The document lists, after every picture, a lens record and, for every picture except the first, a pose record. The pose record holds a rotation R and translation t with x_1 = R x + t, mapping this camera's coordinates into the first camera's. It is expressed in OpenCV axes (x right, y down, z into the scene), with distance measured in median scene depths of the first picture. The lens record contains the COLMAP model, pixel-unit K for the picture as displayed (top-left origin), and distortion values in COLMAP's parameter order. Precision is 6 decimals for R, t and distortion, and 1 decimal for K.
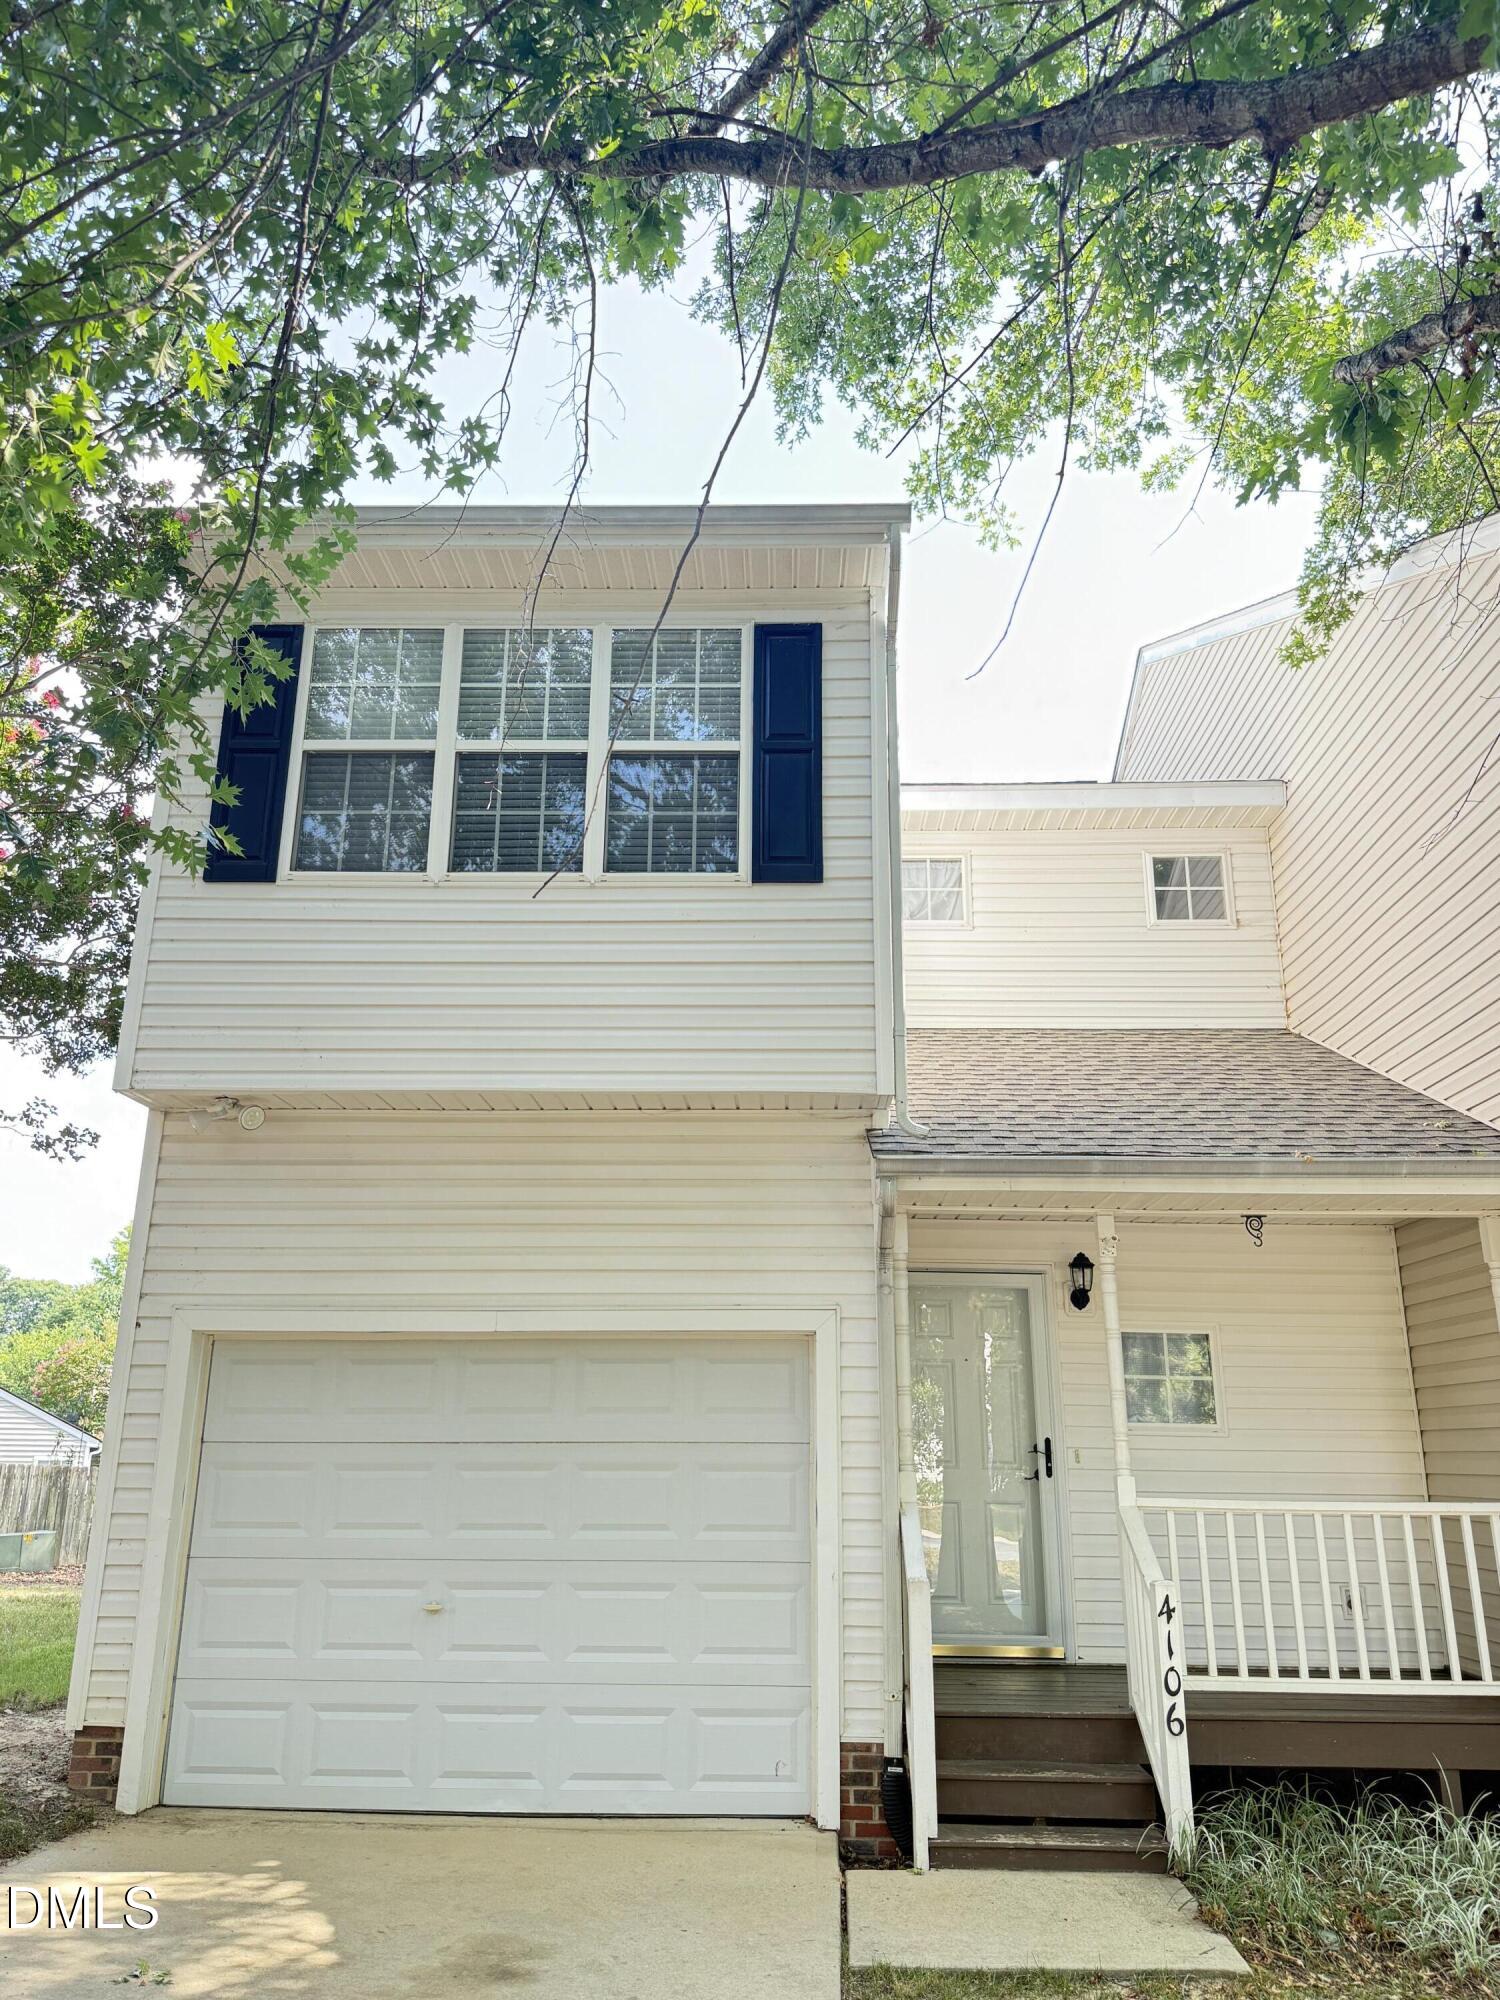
lens RADIAL K [[1445.5, 0, 750.0], [0, 1445.5, 1000.0], [0, 0, 1]] dist [0.054628, -0.001336]
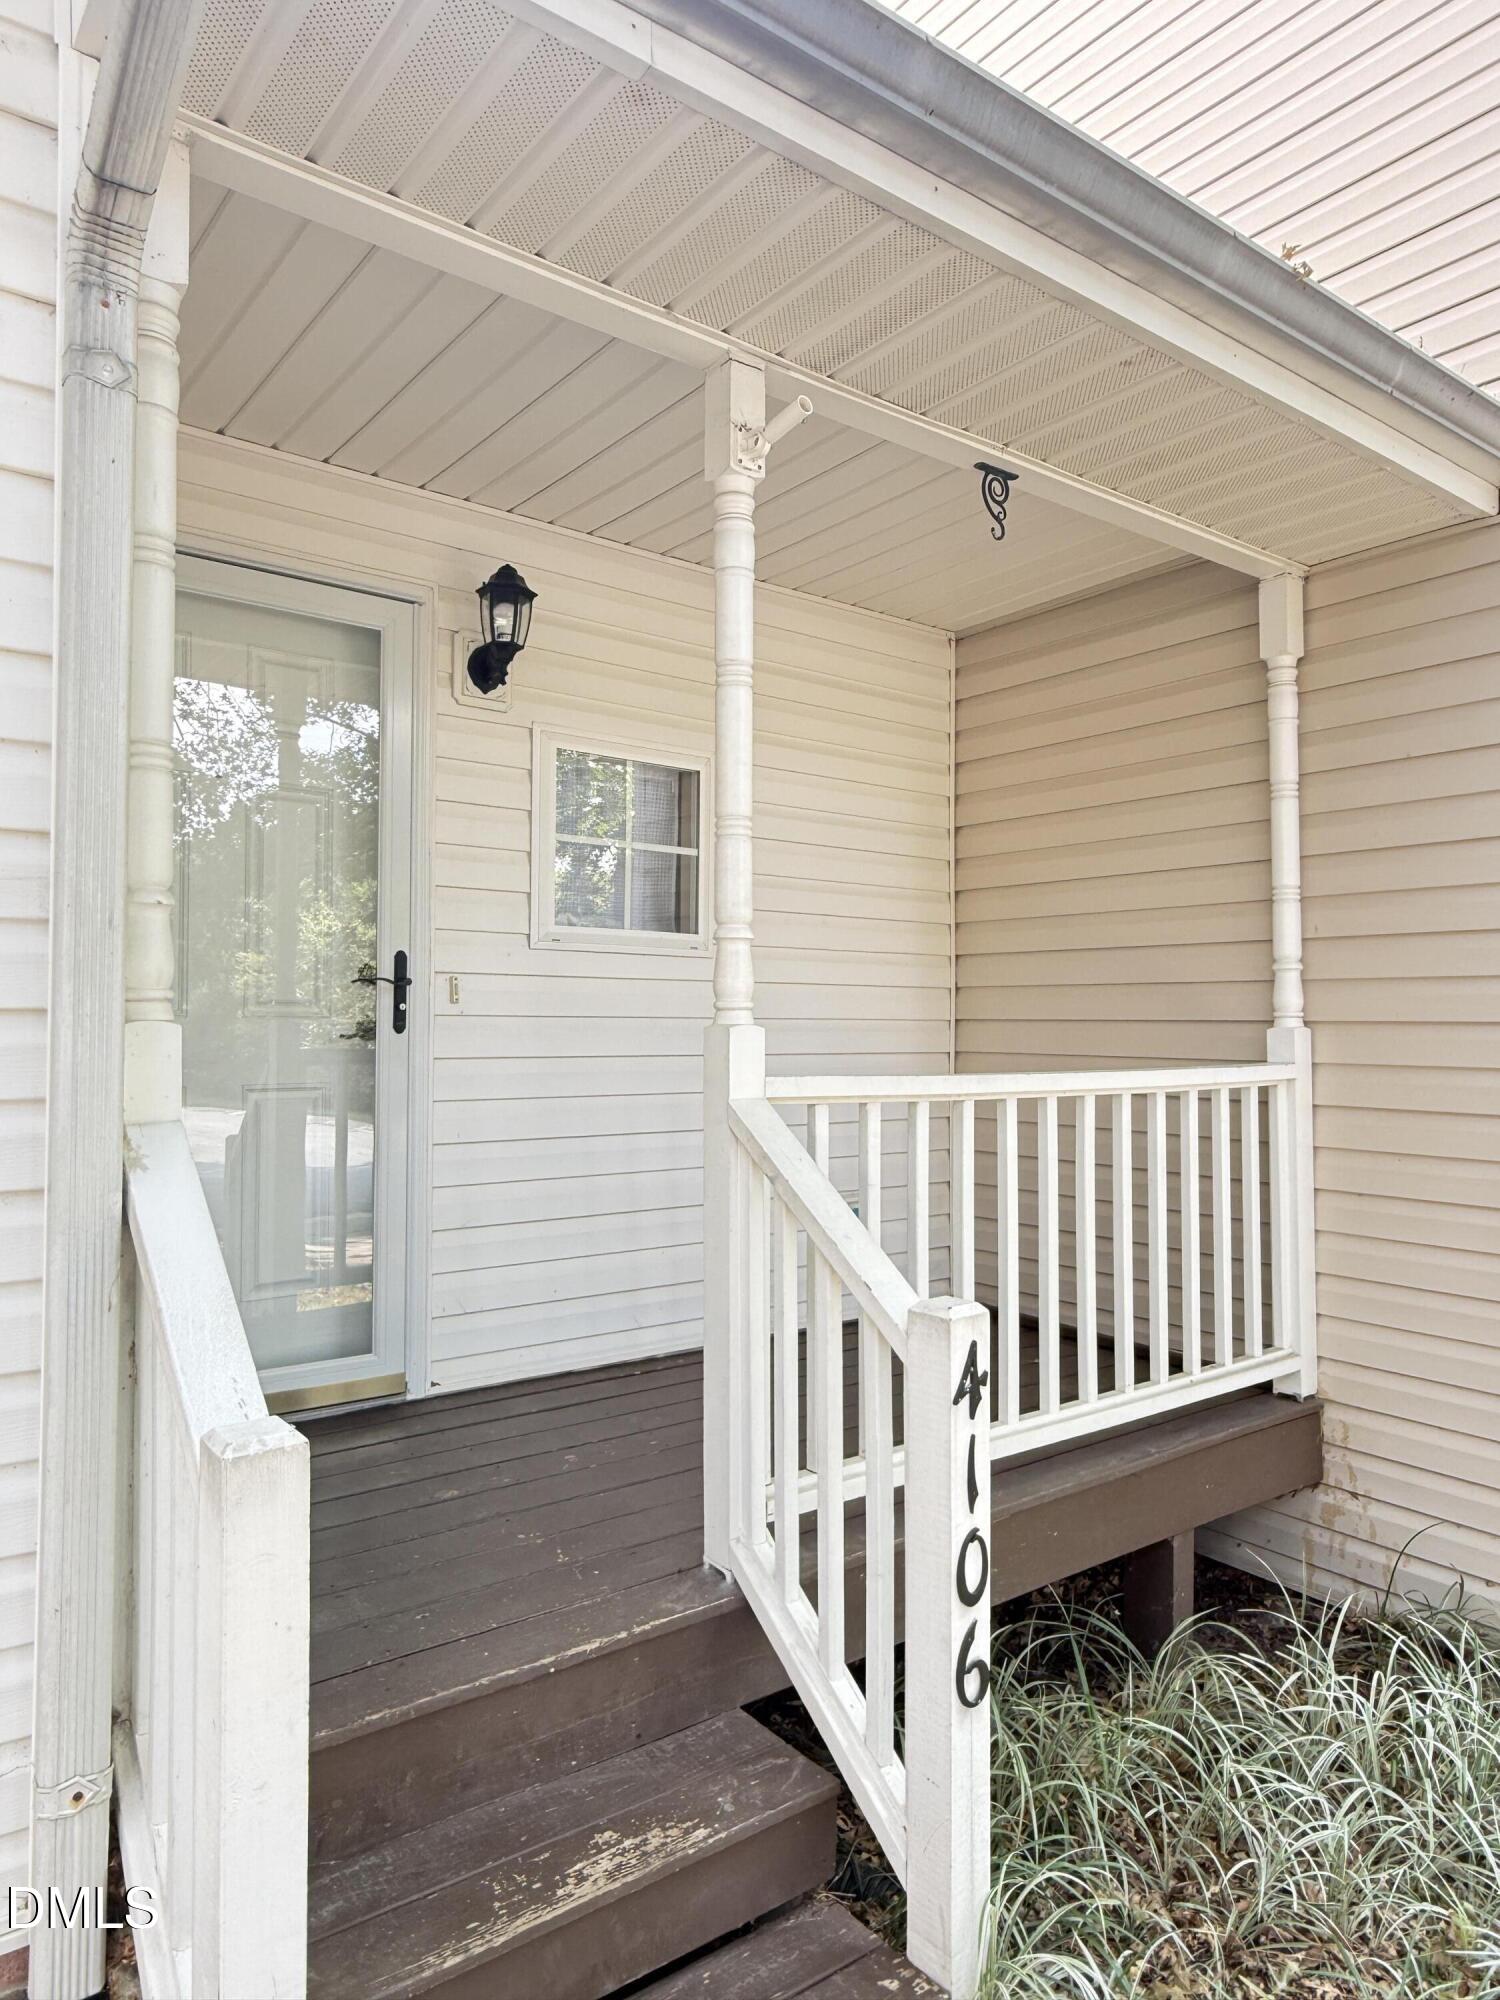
lens RADIAL K [[1363.7, 0, 750.0], [0, 1363.7, 1000.0], [0, 0, 1]] dist [0.001385, -0.000581]
pose [[0.794034, 0.009636, 0.607797, 0.032105], [-0.185124, 0.956212, 0.226687, 0.199319], [-0.578999, -0.292515, 0.761049, 0.610651]]
